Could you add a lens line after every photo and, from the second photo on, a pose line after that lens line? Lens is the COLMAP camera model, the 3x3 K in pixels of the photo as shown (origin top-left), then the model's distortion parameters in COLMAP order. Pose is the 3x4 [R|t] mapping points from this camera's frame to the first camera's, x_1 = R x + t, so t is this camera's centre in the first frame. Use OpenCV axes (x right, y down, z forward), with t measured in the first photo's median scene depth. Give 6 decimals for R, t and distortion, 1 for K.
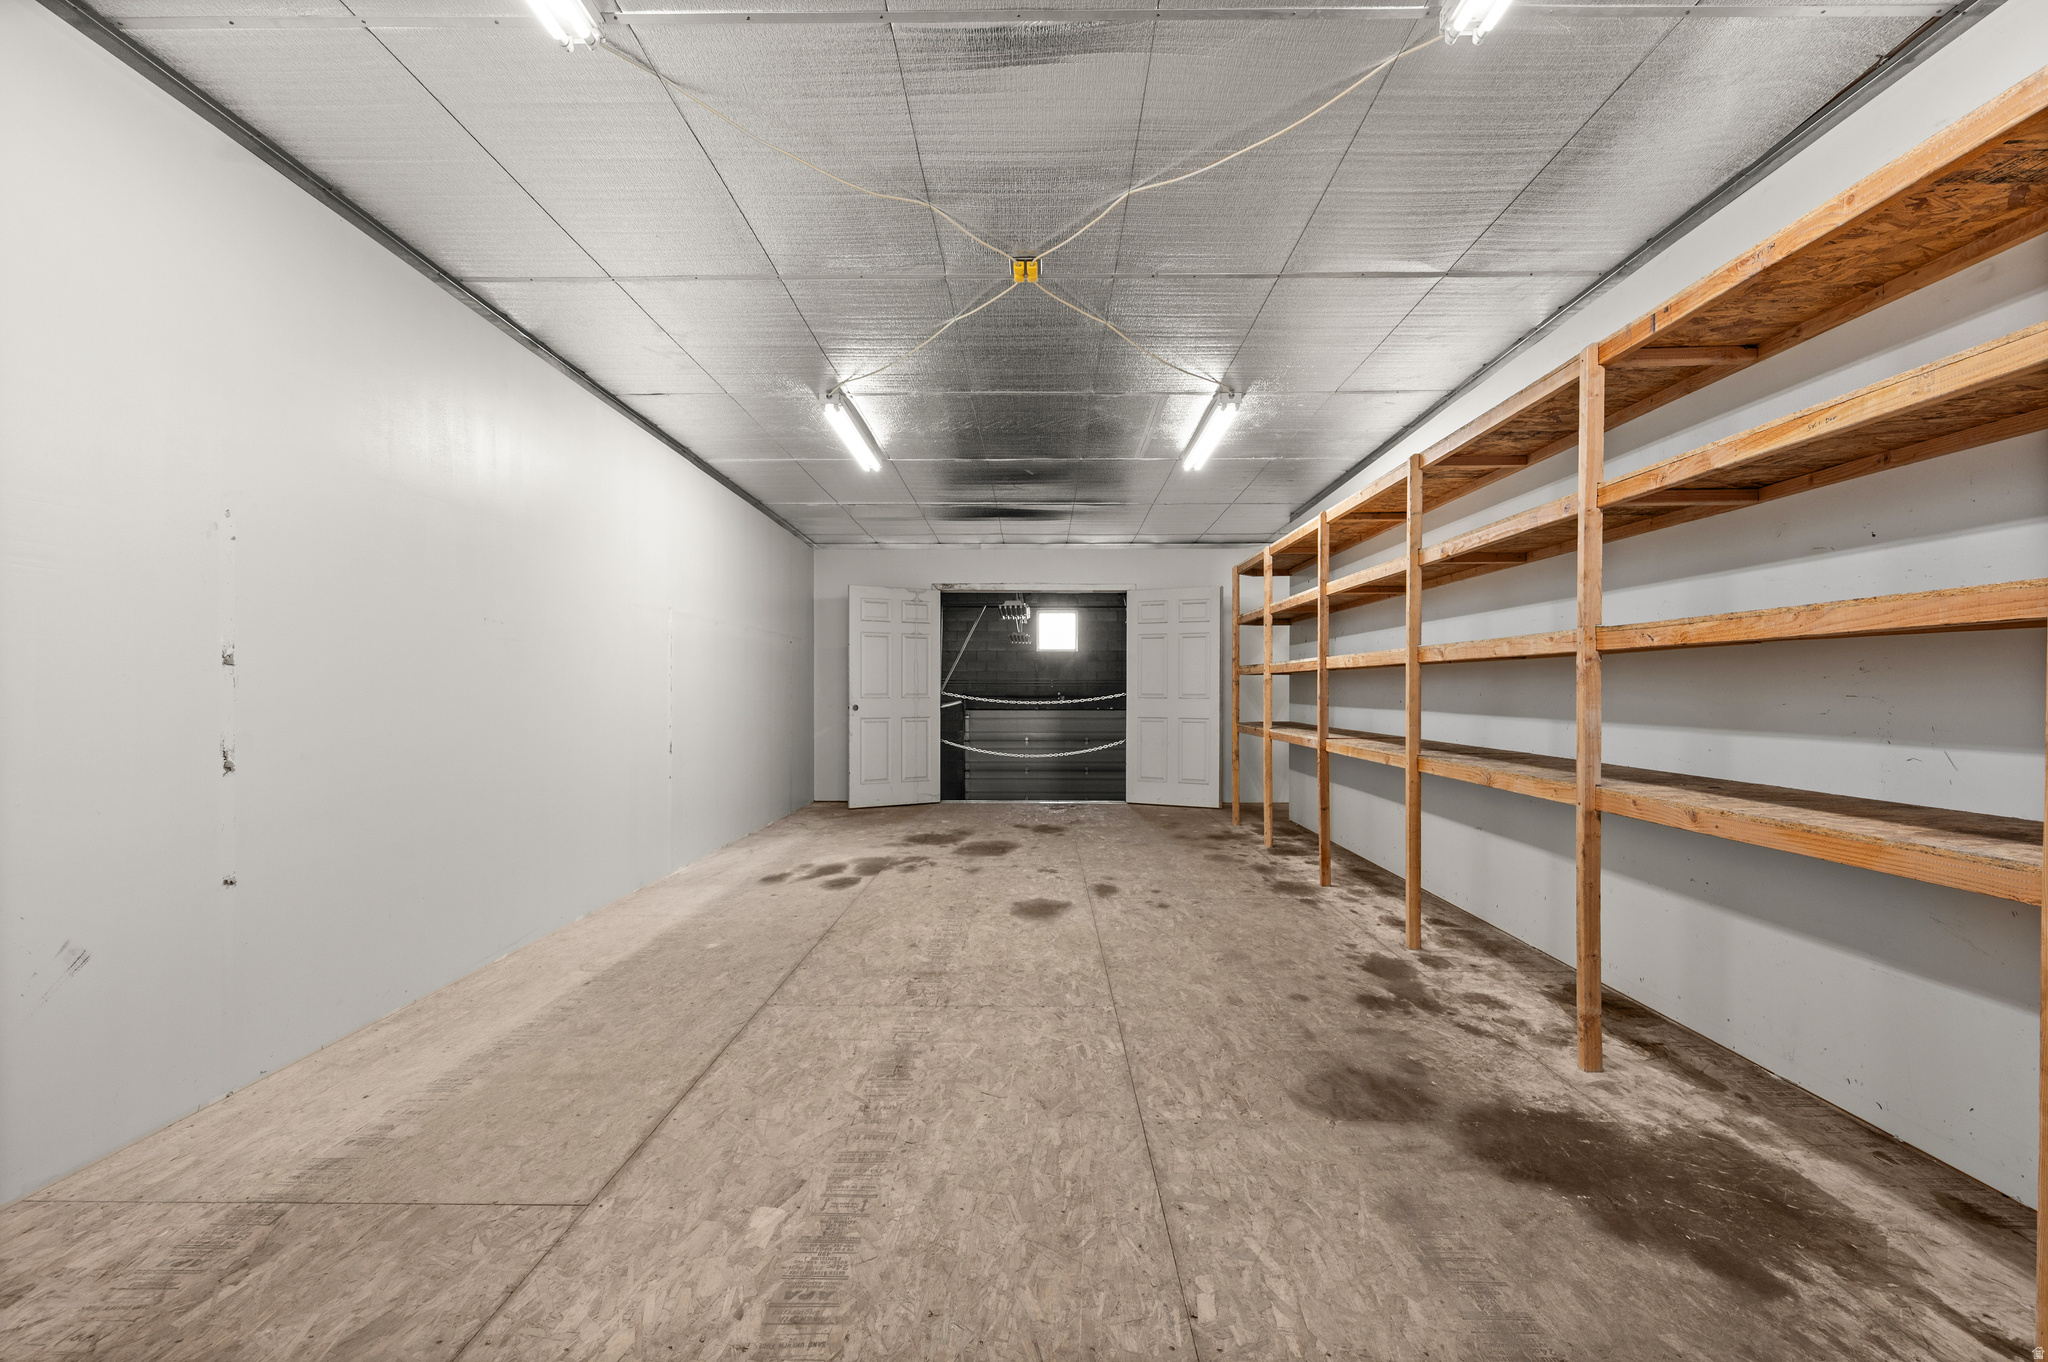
lens RADIAL K [[900.5, 0, 1025.4], [0, 900.5, 687.2], [0, 0, 1]] dist [0.000839, -0.000886]
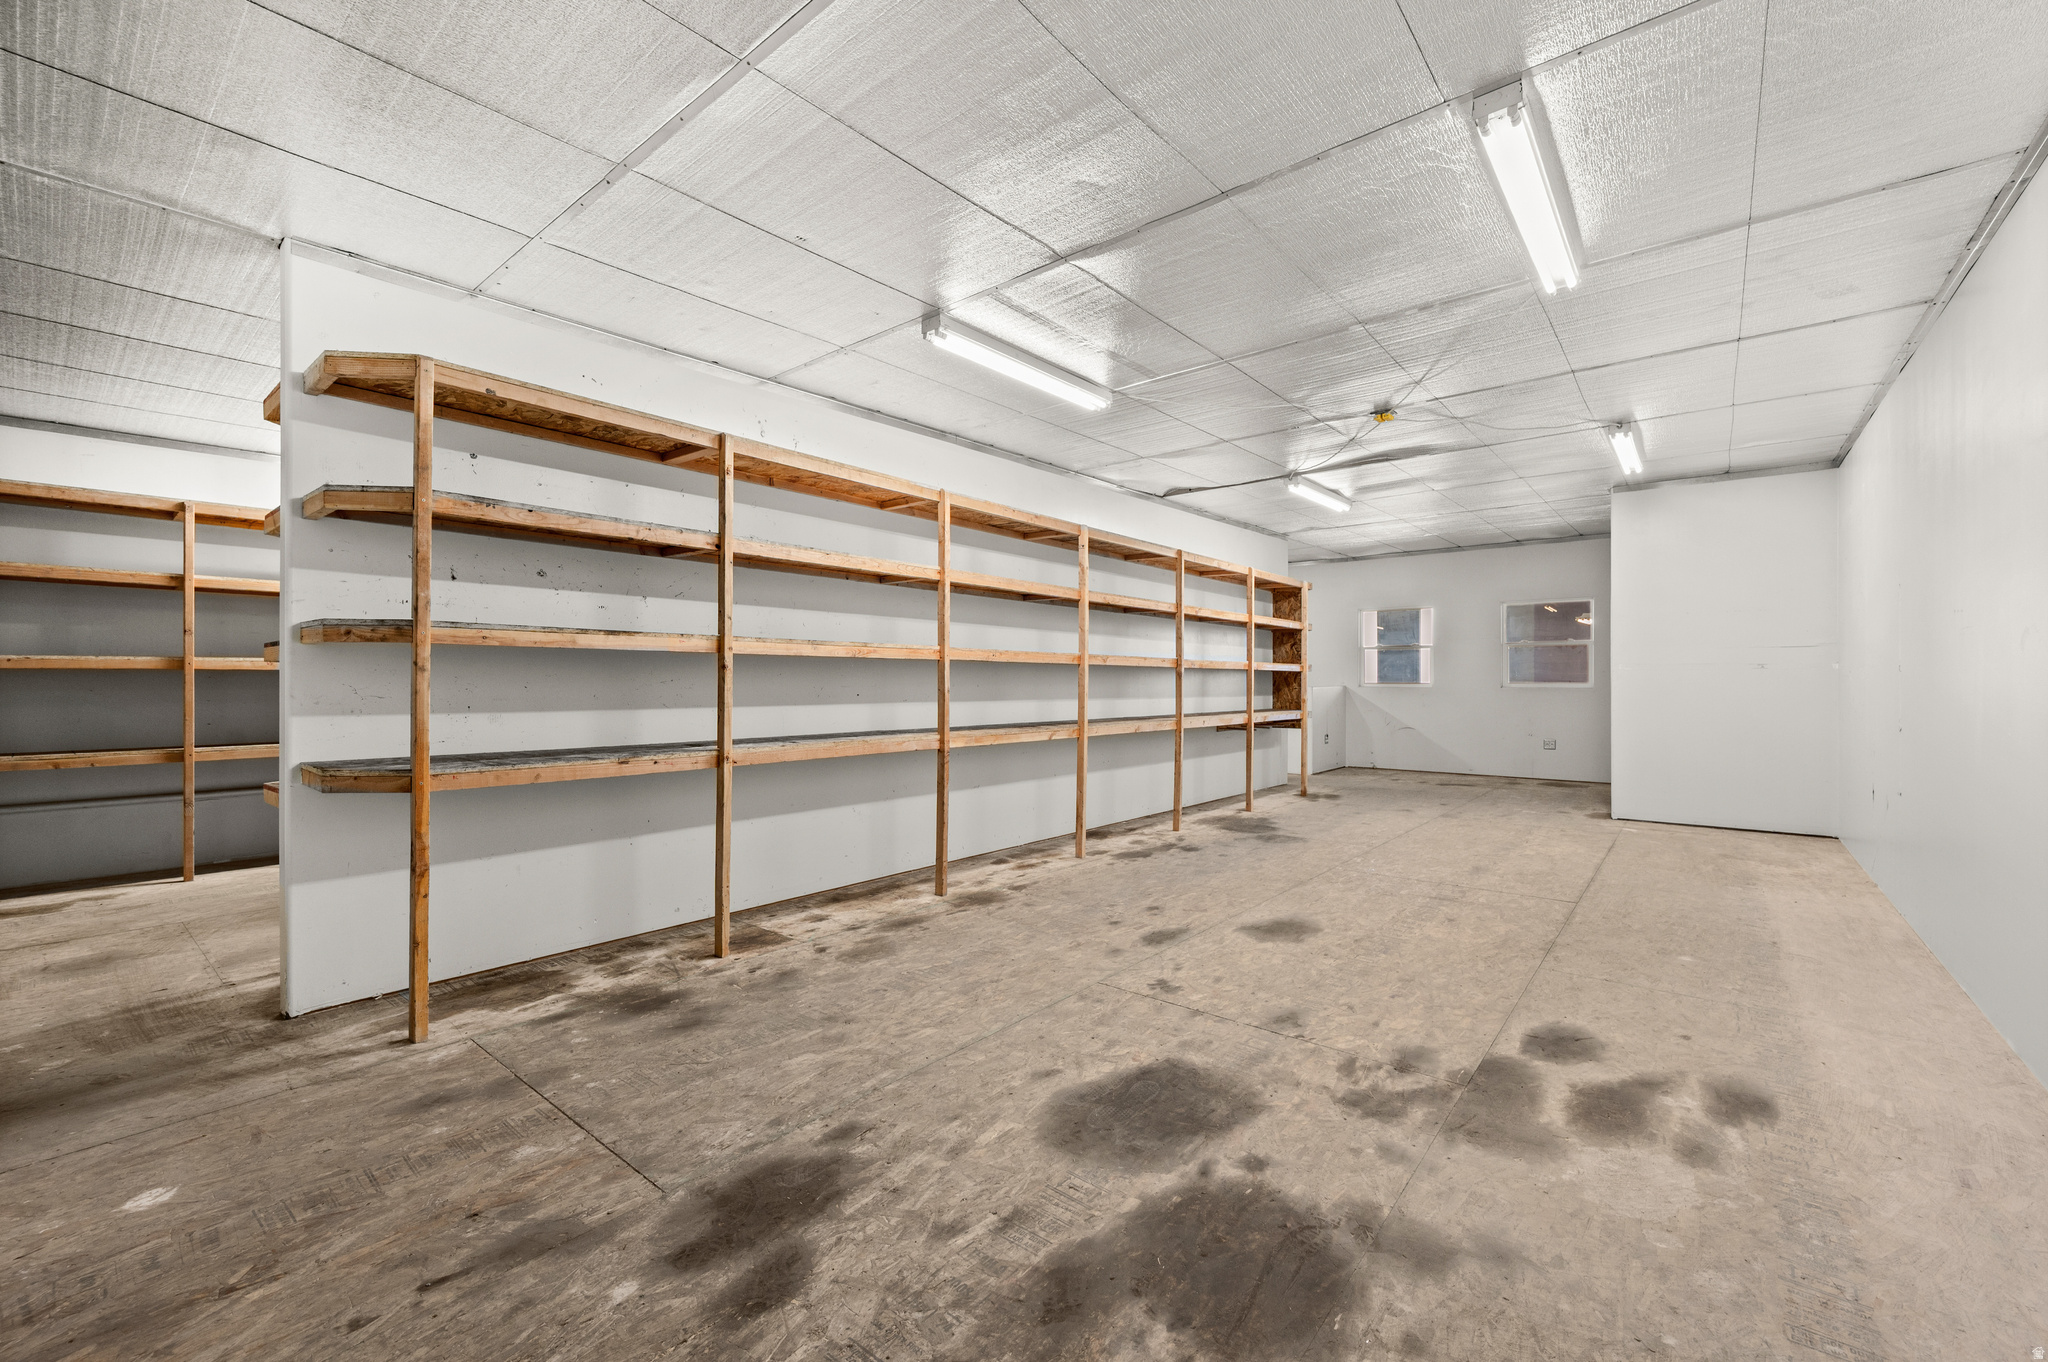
lens RADIAL K [[824.7, 0, 1027.8], [0, 824.7, 684.5], [0, 0, 1]] dist [-0.002560, 0.000204]
pose [[-0.777917, -0.004028, 0.628354, -0.327669], [-0.006090, 0.999981, -0.001130, 0.005804], [-0.628338, -0.004706, -0.777926, 1.957168]]
